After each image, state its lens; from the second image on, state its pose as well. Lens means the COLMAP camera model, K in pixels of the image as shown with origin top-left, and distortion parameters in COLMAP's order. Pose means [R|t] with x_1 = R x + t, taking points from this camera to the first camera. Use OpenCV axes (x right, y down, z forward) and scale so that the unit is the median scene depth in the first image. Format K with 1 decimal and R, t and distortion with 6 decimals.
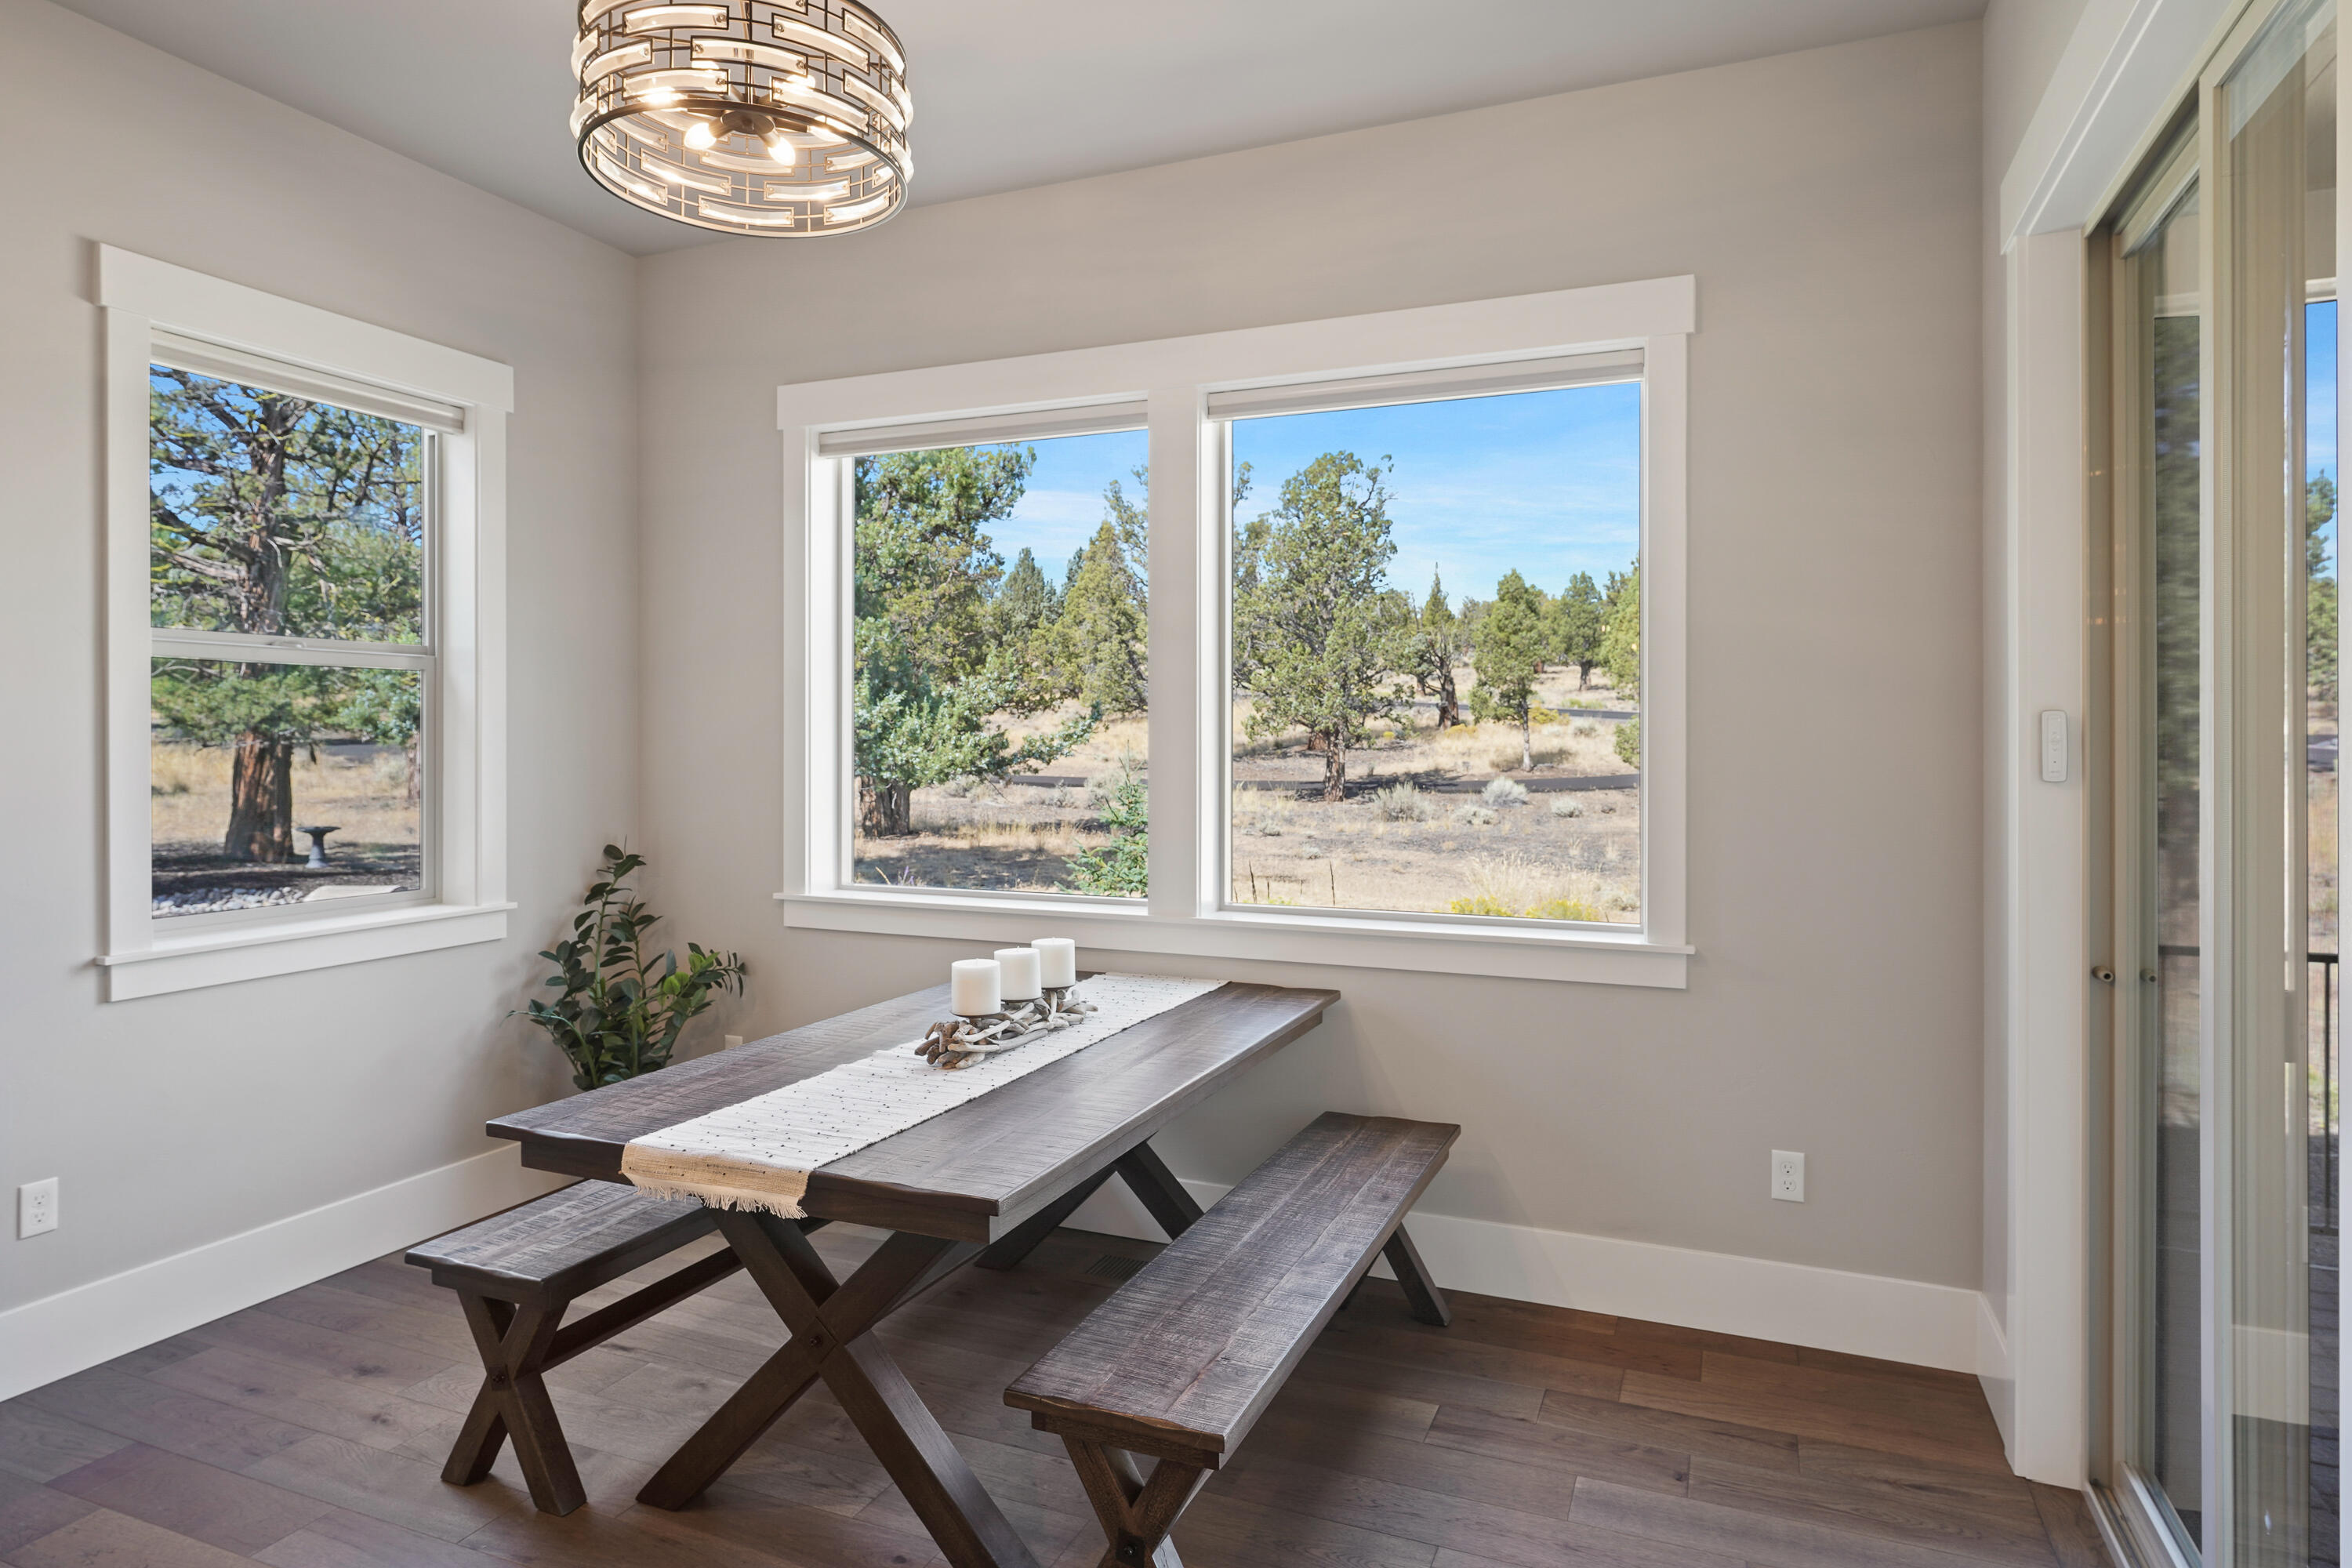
lens RADIAL K [[1359.2, 0, 1210.1], [0, 1359.2, 757.8], [0, 0, 1]] dist [0.007141, 0.004690]
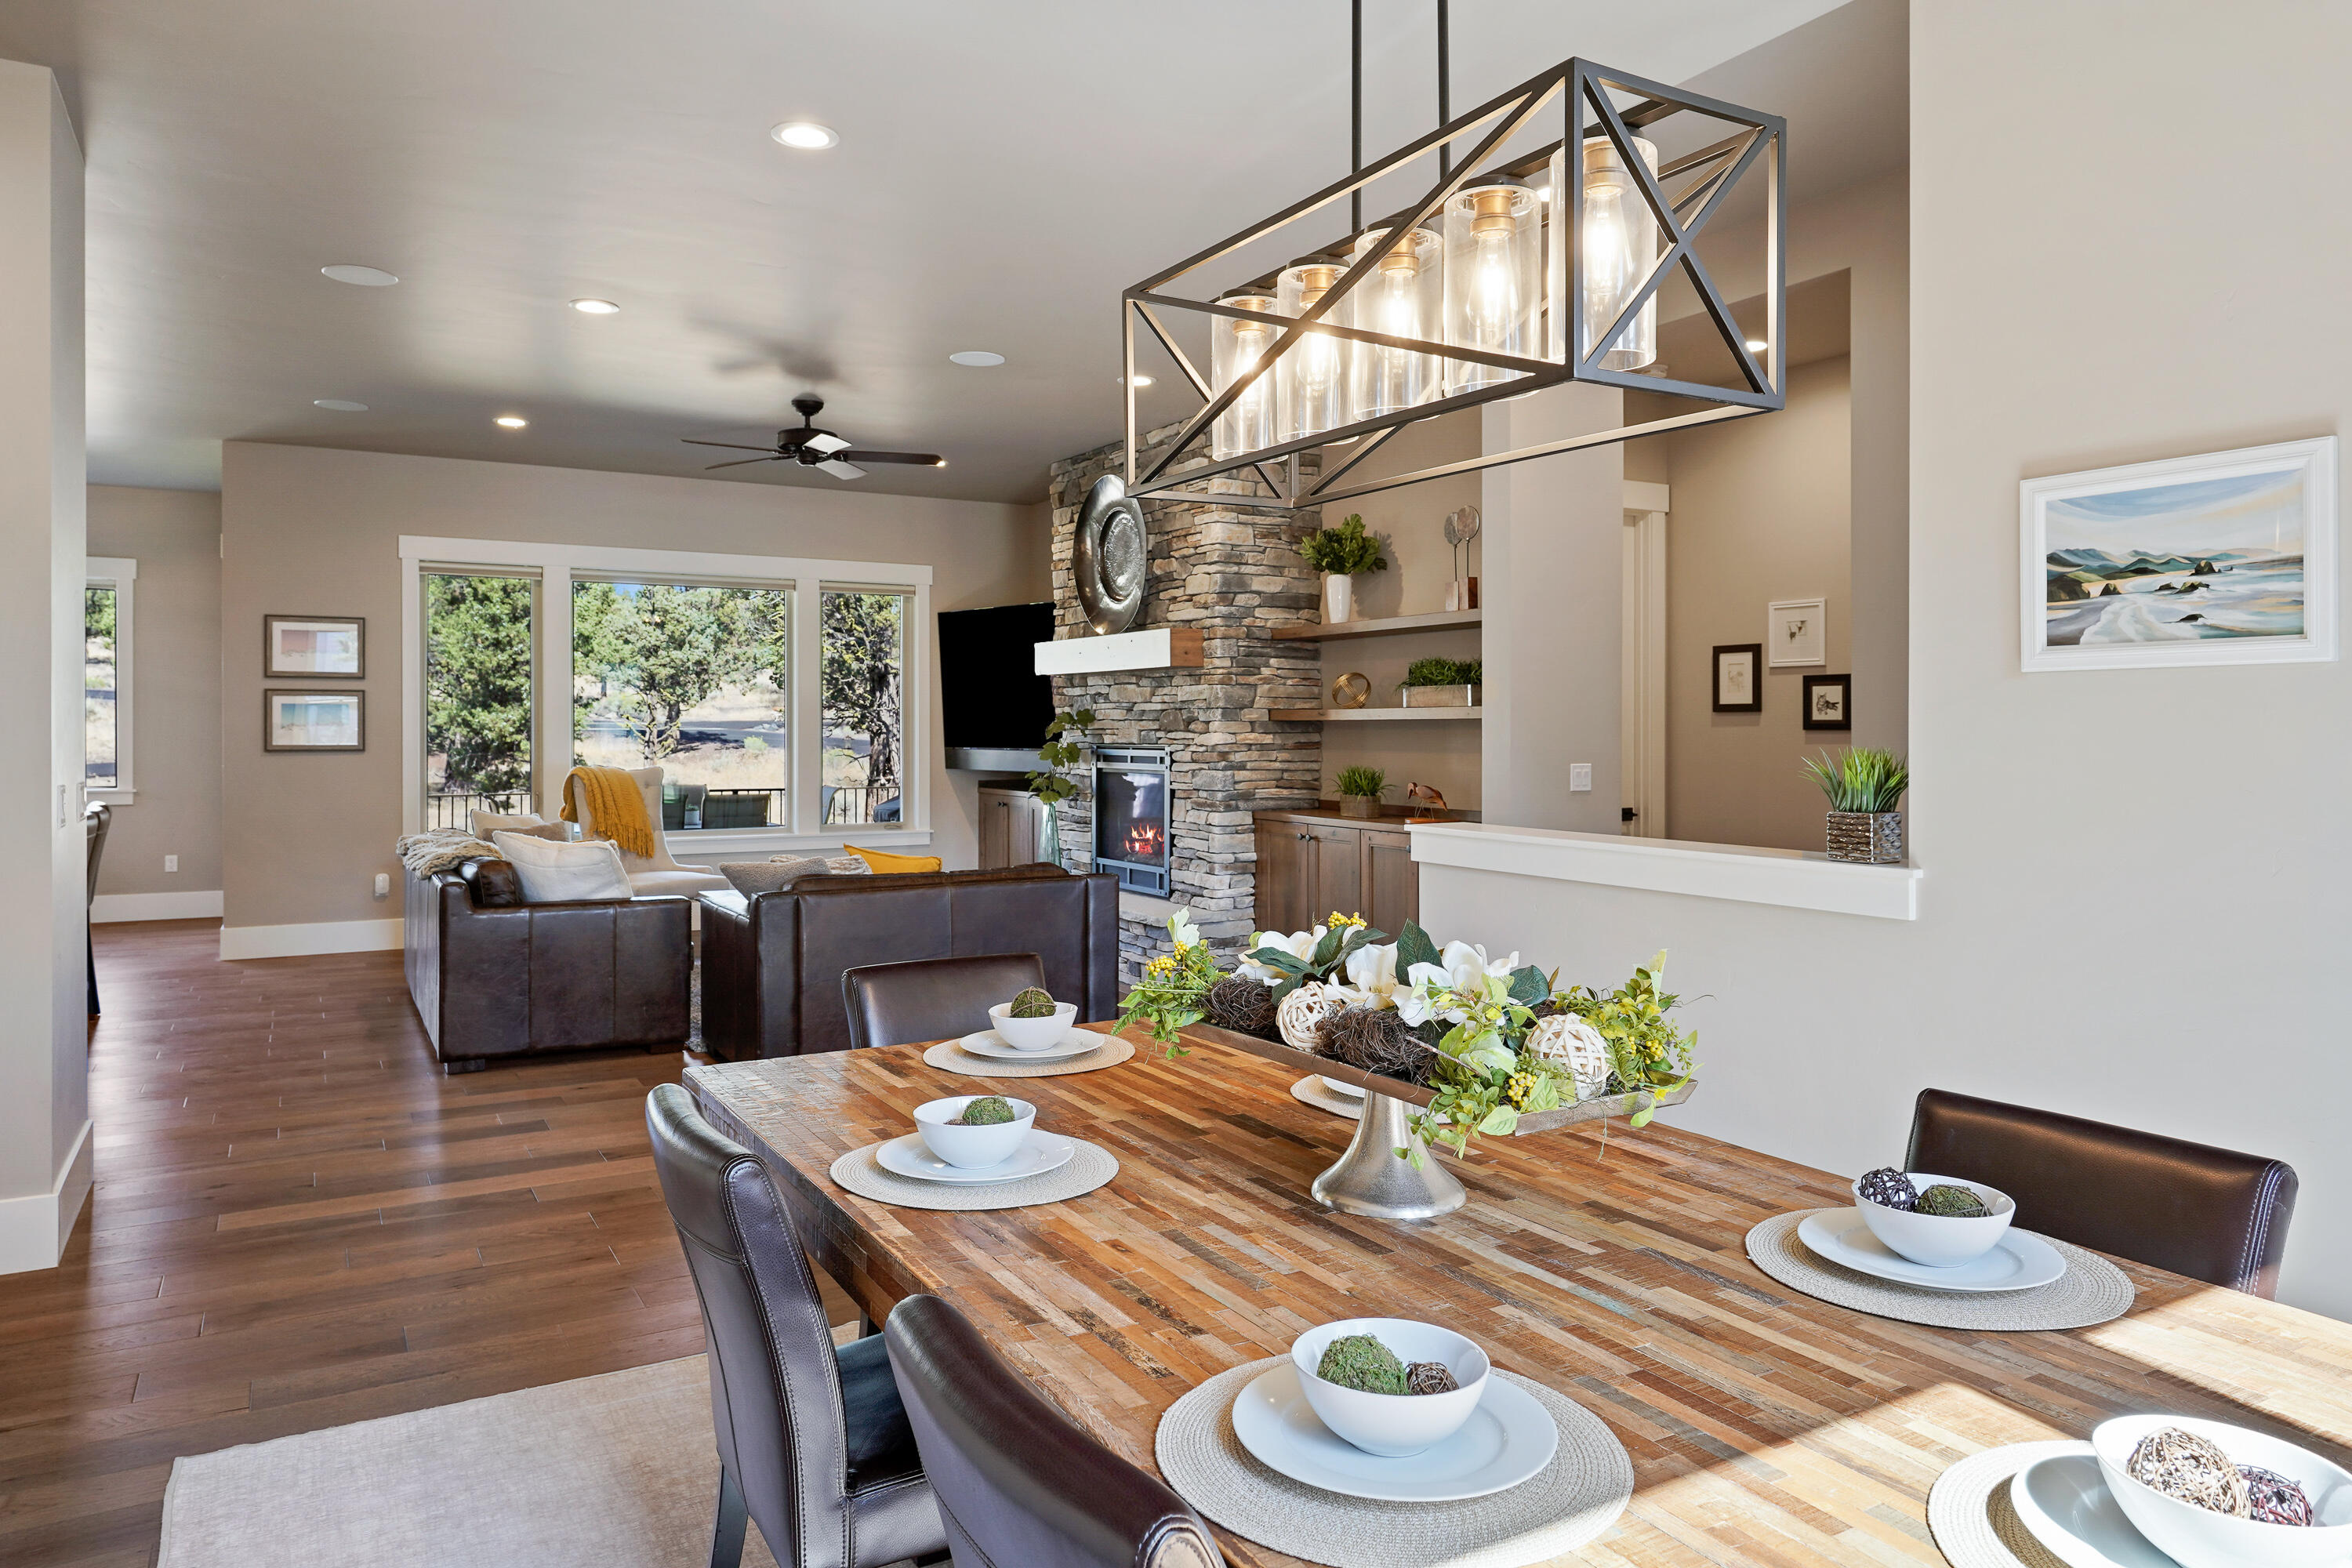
lens RADIAL K [[1554.3, 0, 1219.0], [0, 1554.3, 731.7], [0, 0, 1]] dist [-0.008137, -0.003188]
pose [[0.613310, -0.002975, 0.789837, -0.103429], [0.010128, 0.999940, -0.004099, 0.006284], [-0.789778, 0.010514, 0.613303, -0.353563]]
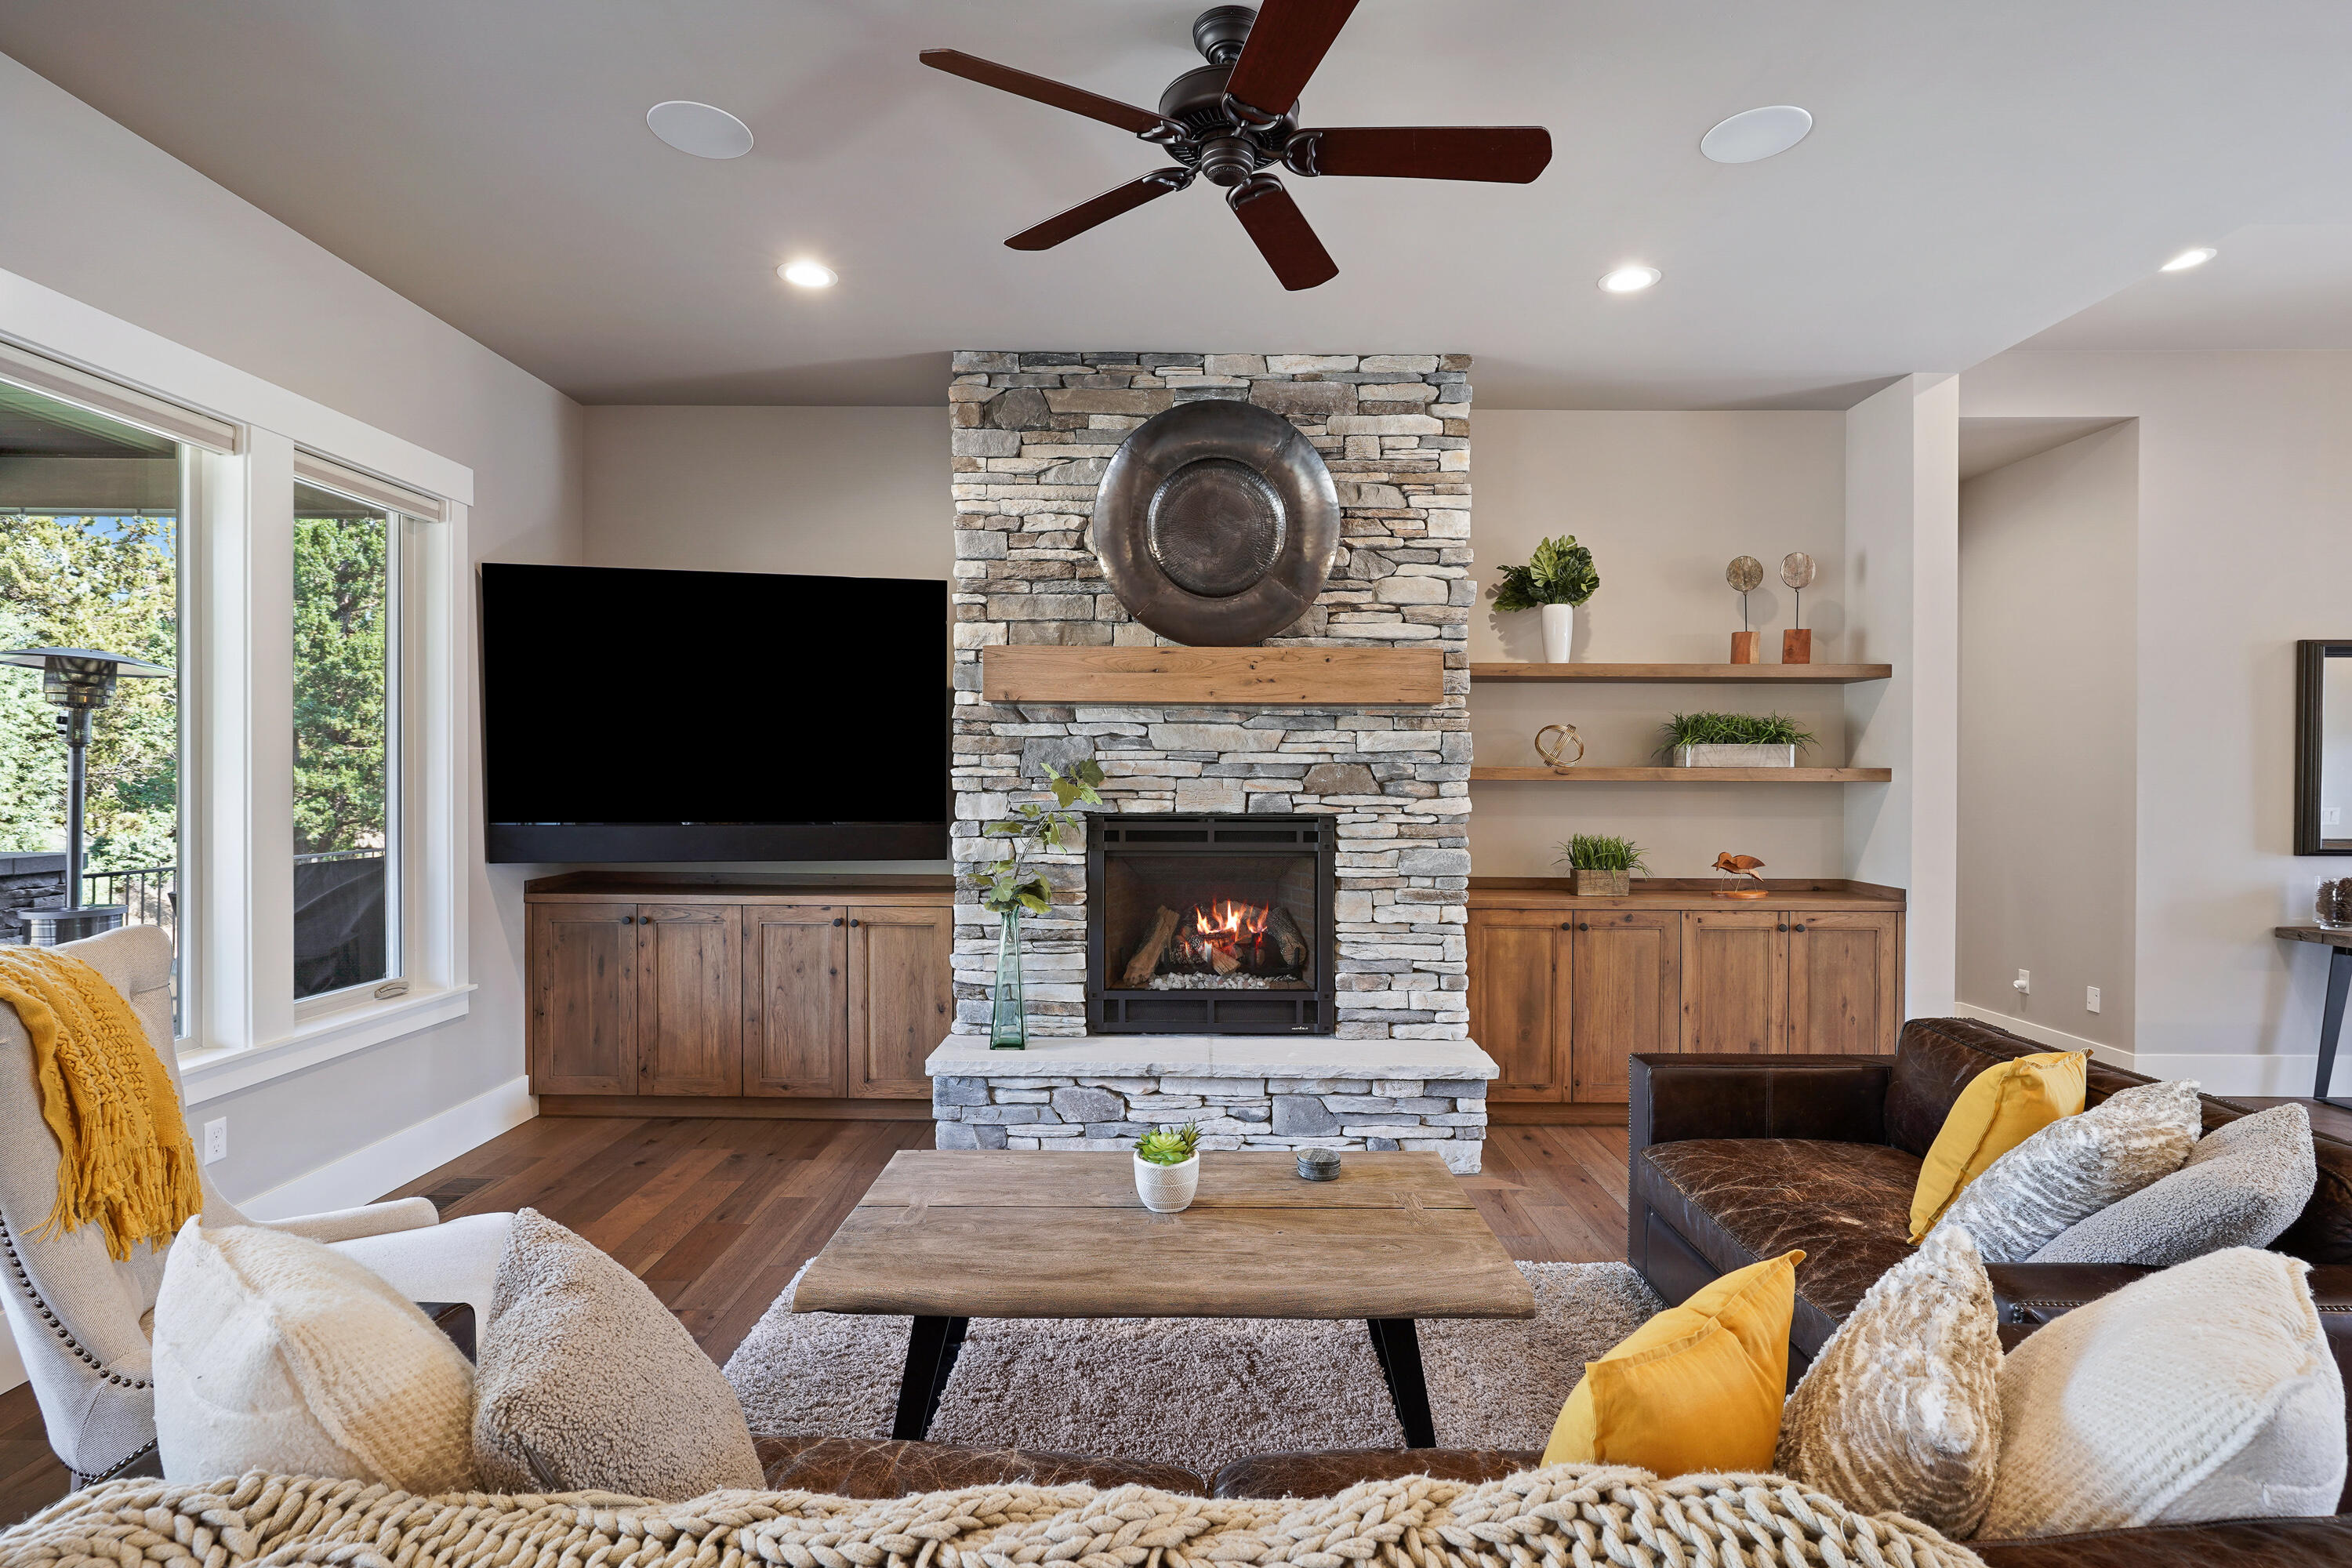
lens RADIAL K [[1149.0, 0, 1175.1], [0, 1149.0, 783.8], [0, 0, 1]] dist [-0.009121, 0.006033]
pose [[-0.352344, -0.010971, 0.935806, -0.002256], [0.006341, 0.999880, 0.014110, 0.000686], [-0.935849, 0.010906, -0.352232, -0.067246]]
